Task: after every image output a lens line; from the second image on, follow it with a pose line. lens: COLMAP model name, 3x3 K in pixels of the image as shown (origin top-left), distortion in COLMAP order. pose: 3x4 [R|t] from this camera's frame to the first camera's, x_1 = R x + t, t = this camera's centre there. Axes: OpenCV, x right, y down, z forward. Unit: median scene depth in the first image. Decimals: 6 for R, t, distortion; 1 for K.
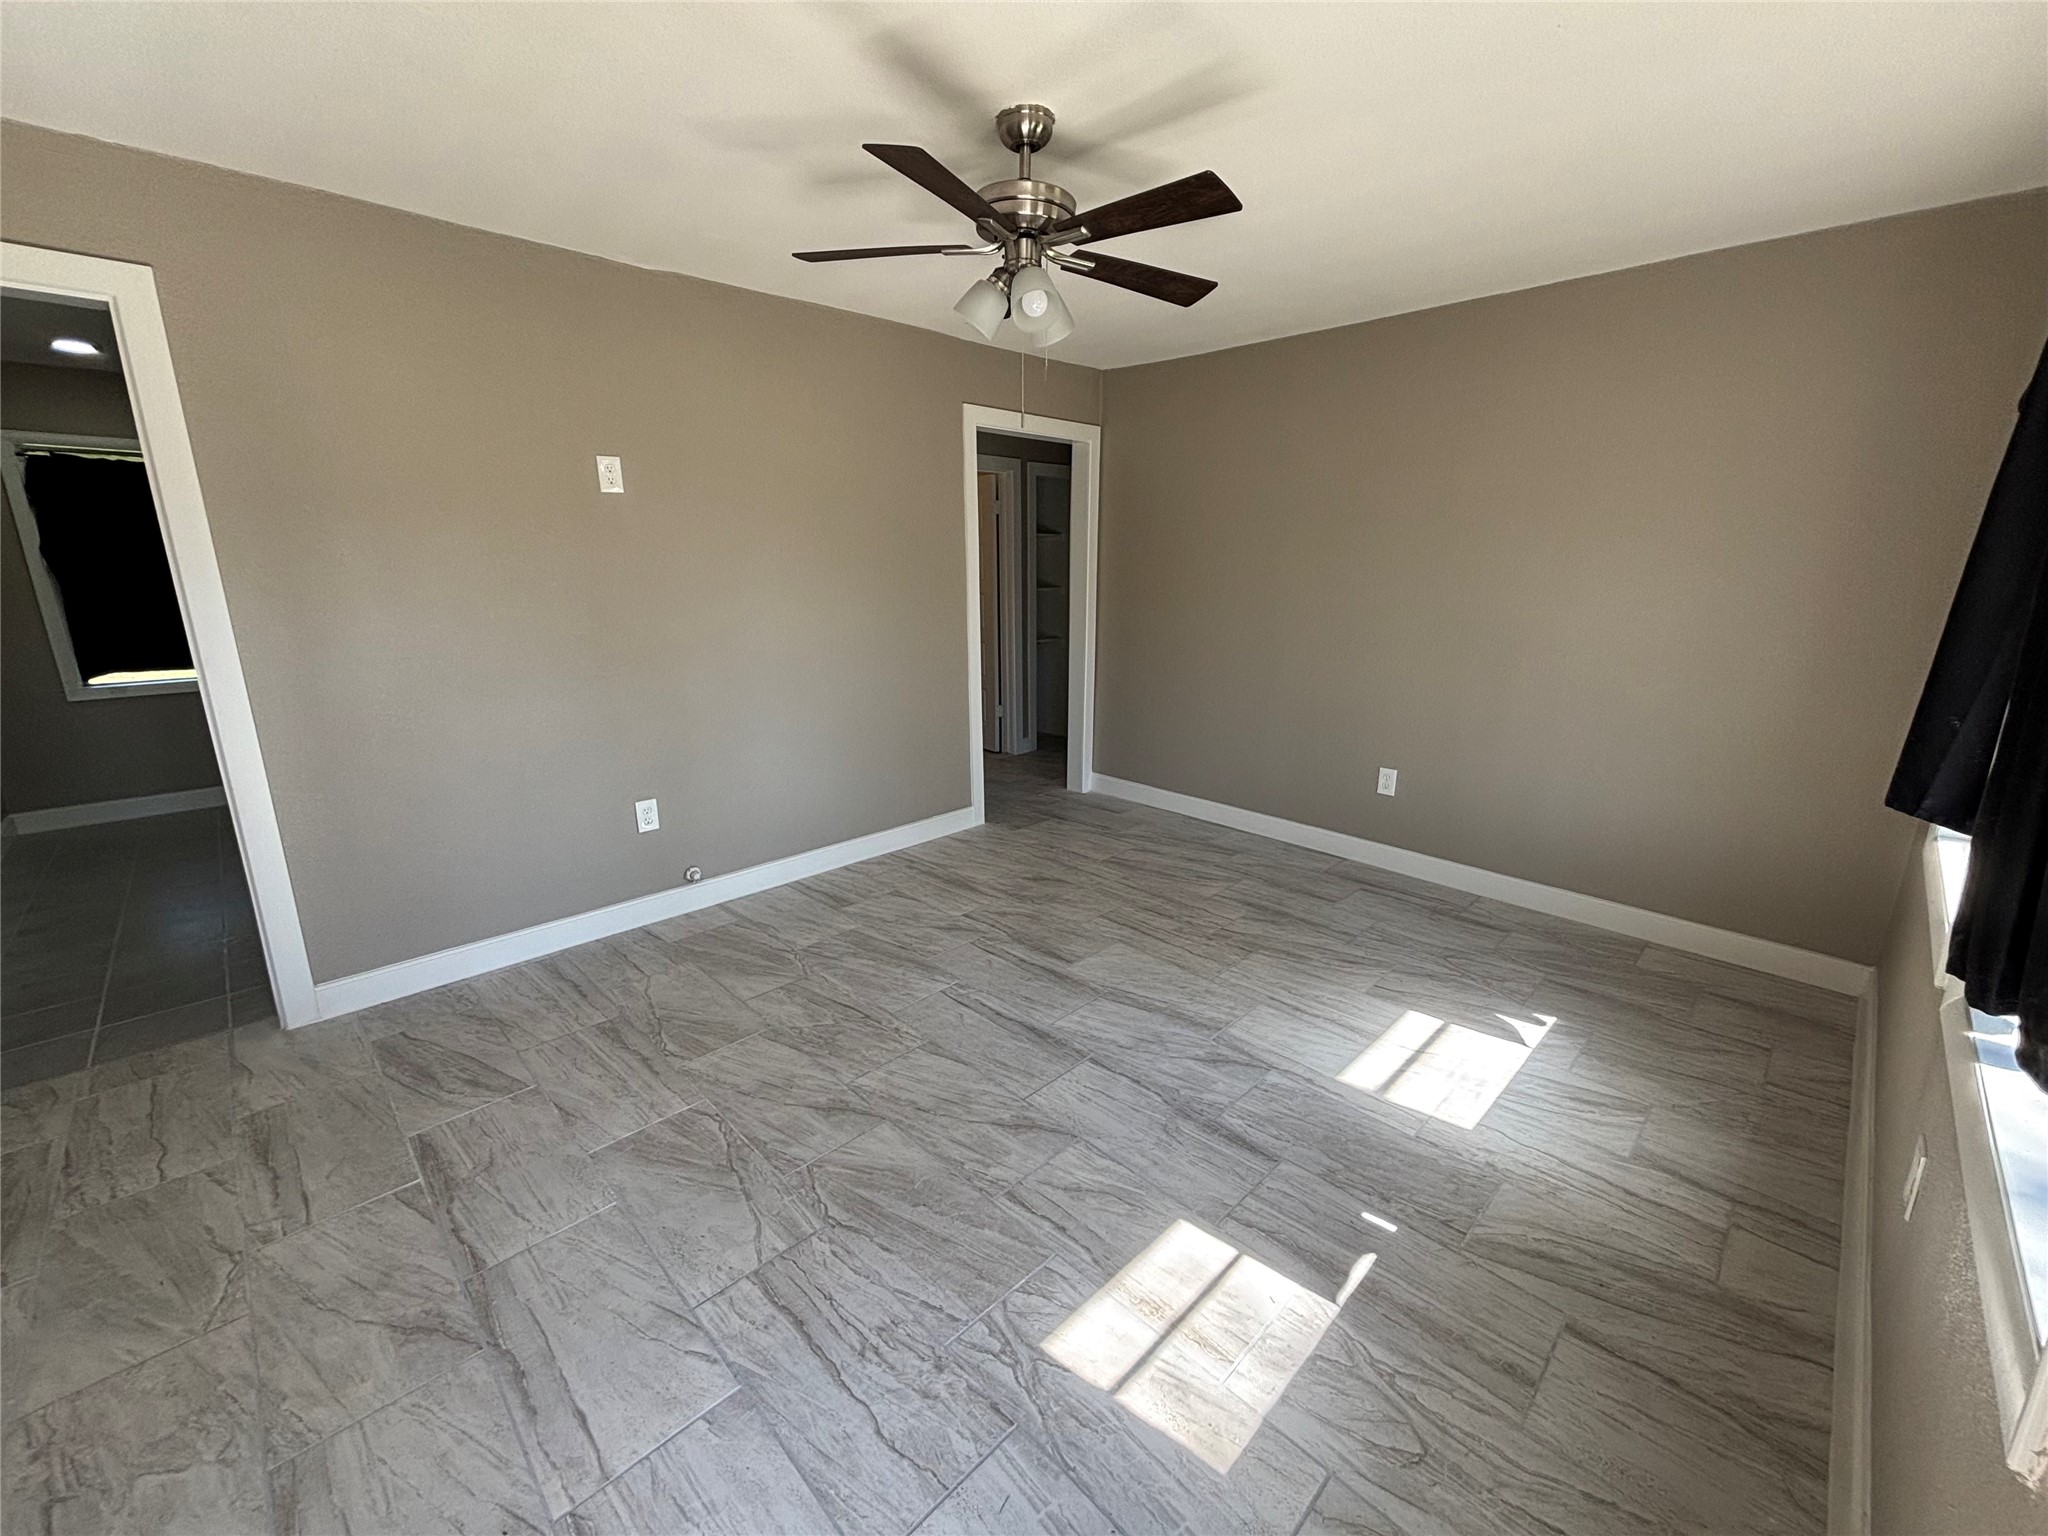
lens RADIAL K [[823.5, 0, 1023.3], [0, 823.5, 761.6], [0, 0, 1]] dist [-0.001327, -0.000425]
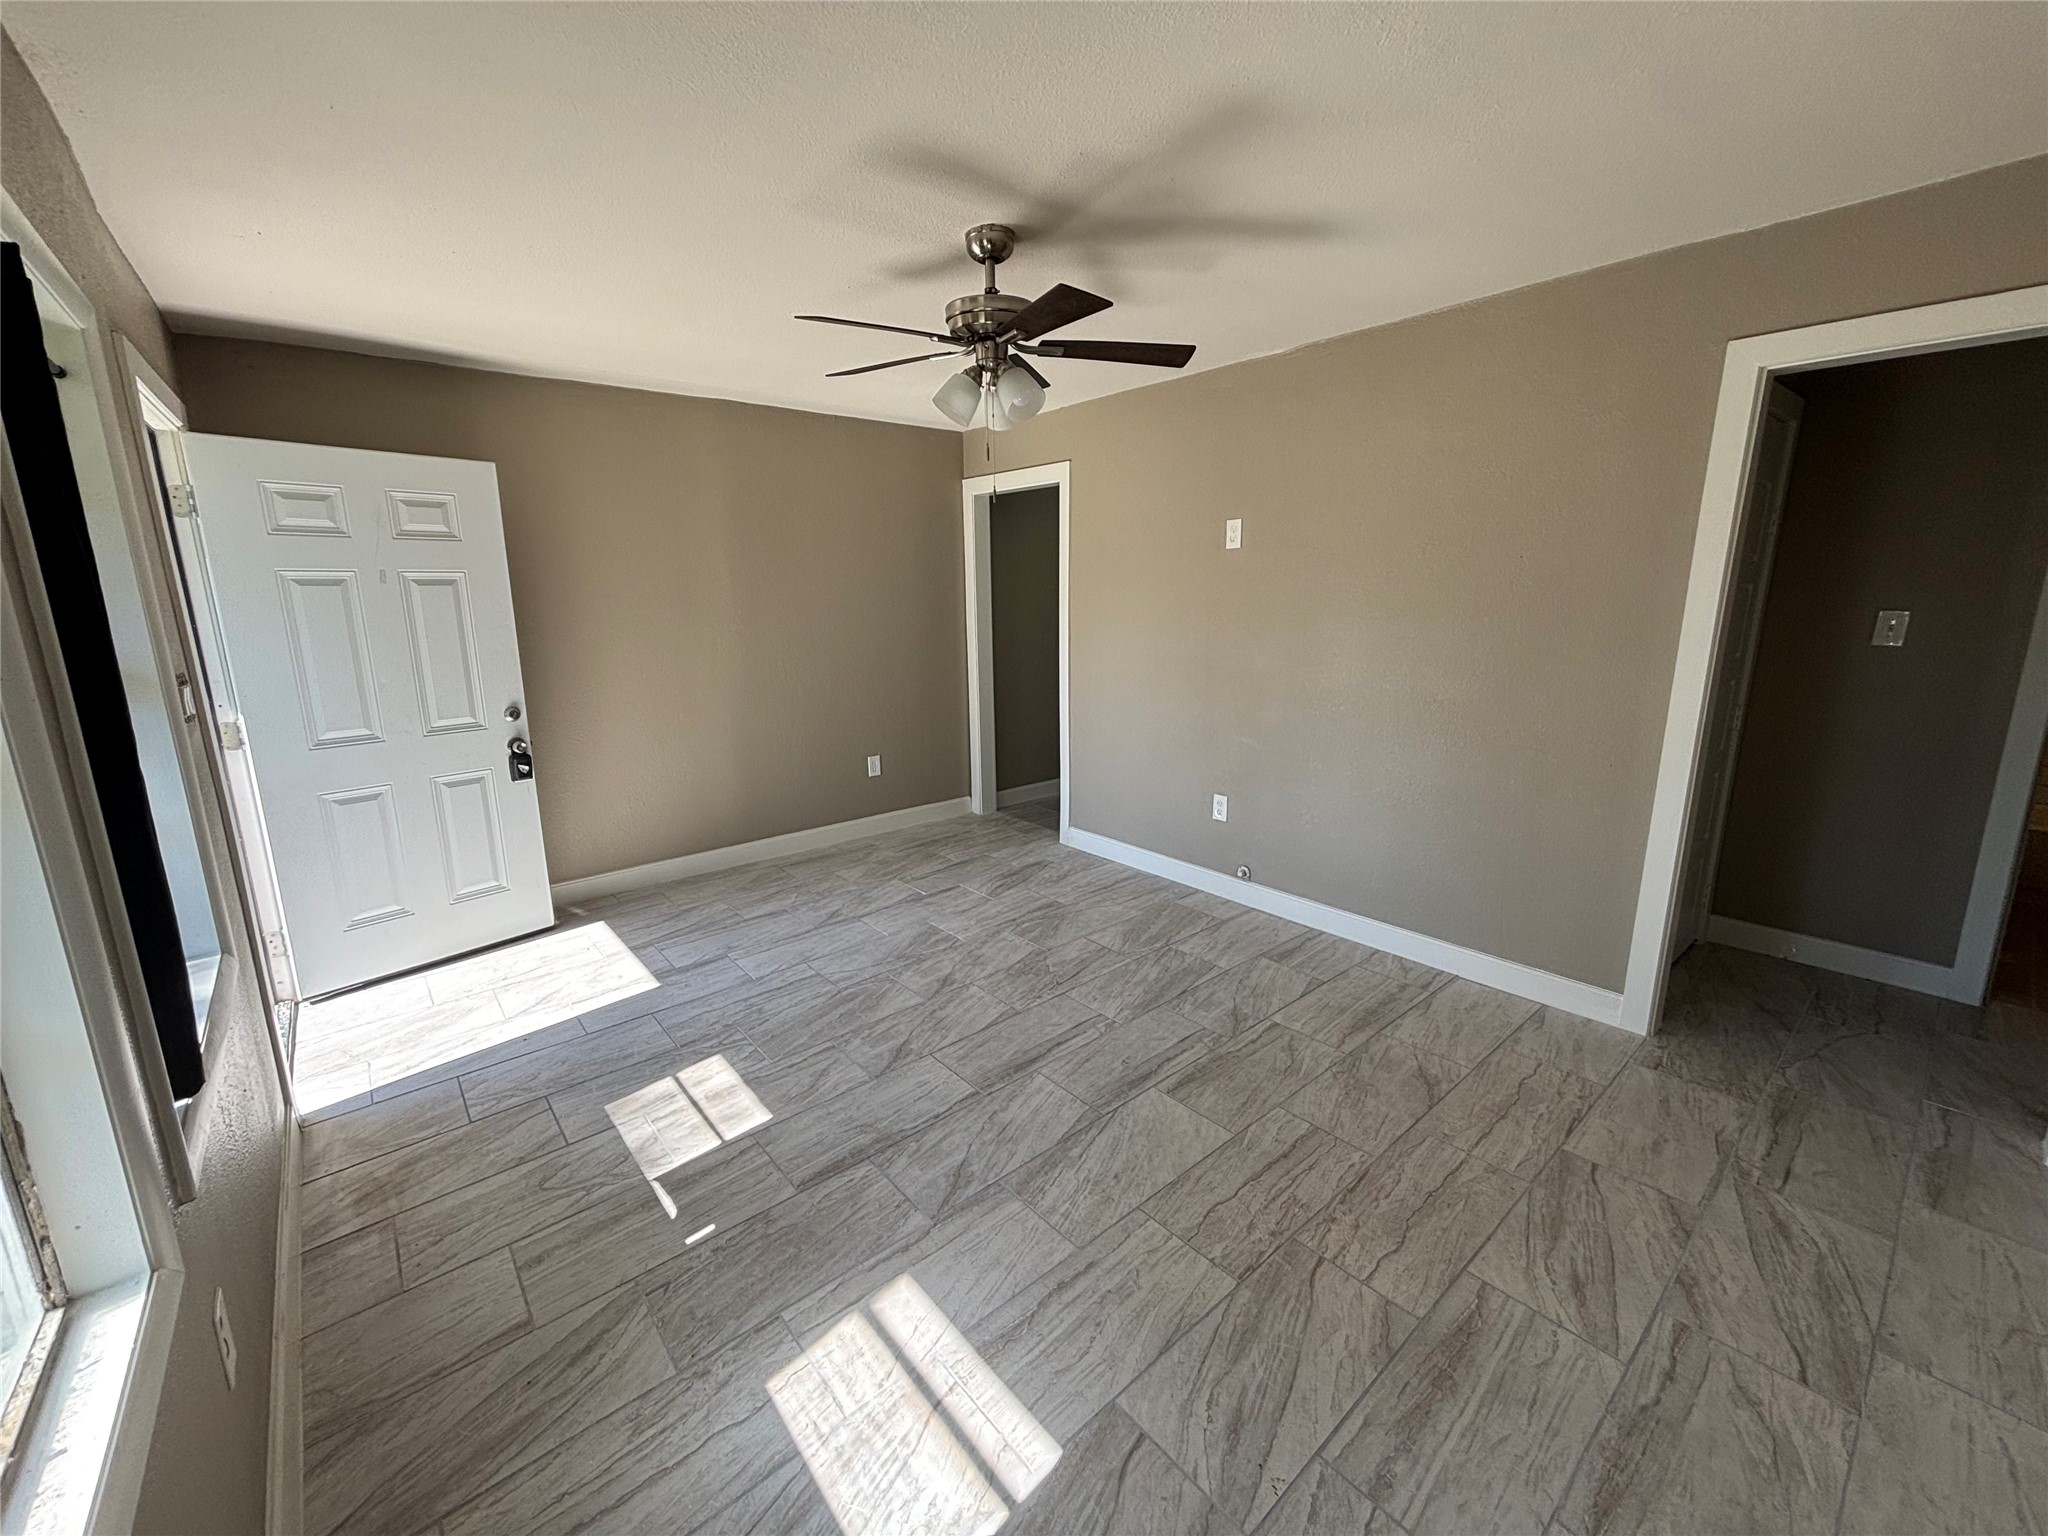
lens RADIAL K [[823.5, 0, 1014.0], [0, 823.5, 756.6], [0, 0, 1]] dist [-0.001327, -0.000425]
pose [[-0.080071, 0.208756, -0.974684, 0.961400], [-0.225061, 0.948787, 0.221698, -0.268761], [0.971049, 0.237115, -0.028988, 0.935174]]
